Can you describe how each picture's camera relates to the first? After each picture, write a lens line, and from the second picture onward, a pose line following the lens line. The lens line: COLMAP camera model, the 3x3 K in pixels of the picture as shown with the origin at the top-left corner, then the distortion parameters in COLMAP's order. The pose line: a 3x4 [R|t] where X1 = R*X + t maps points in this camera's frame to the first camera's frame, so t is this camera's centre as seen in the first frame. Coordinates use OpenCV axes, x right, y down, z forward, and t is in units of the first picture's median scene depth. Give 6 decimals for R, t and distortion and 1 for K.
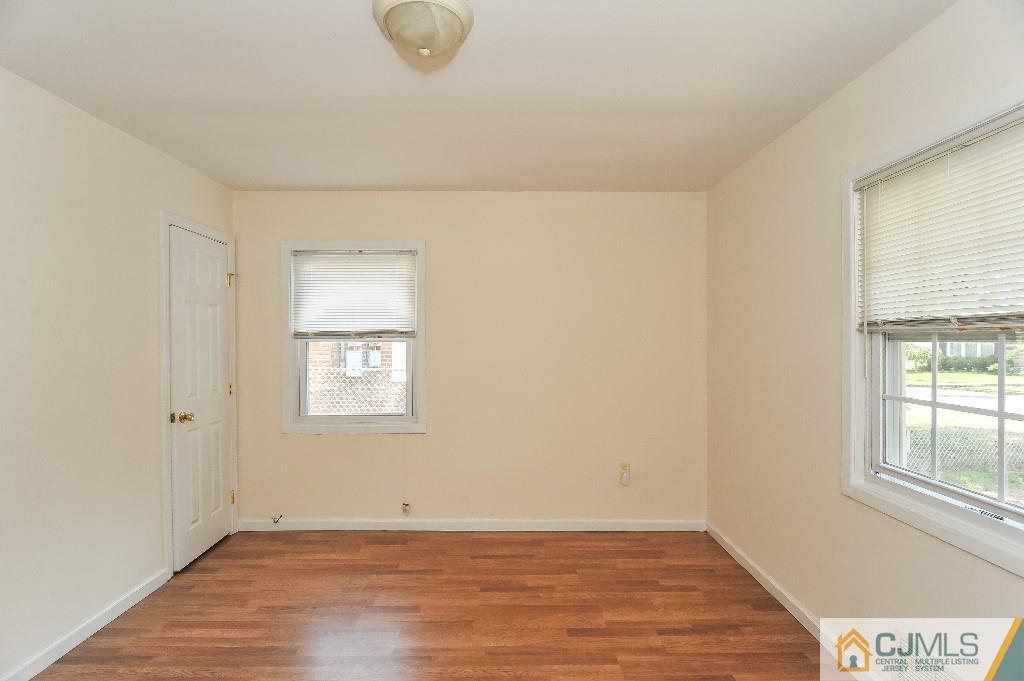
lens RADIAL K [[498.2, 0, 510.5], [0, 498.2, 341.1], [0, 0, 1]] dist [-0.014989, -0.002234]
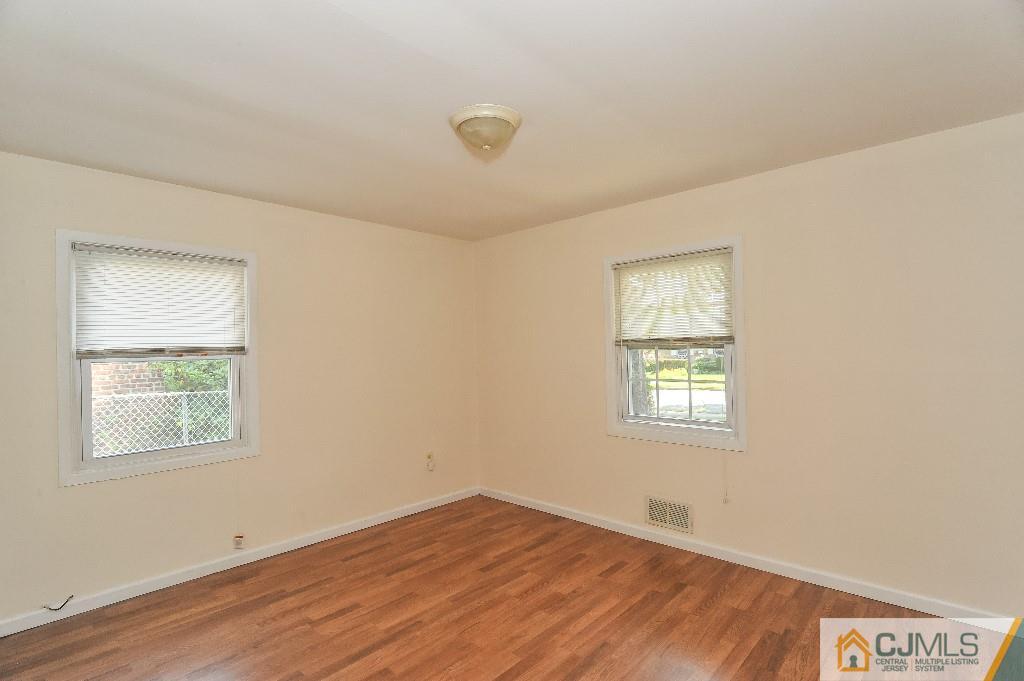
lens RADIAL K [[498.2, 0, 511.0], [0, 498.2, 337.7], [0, 0, 1]] dist [-0.014989, -0.002234]
pose [[0.687403, 0.003173, 0.726270, -0.633112], [0.020874, 0.999491, -0.024124, -0.006601], [-0.725977, 0.031744, 0.686986, -0.000678]]
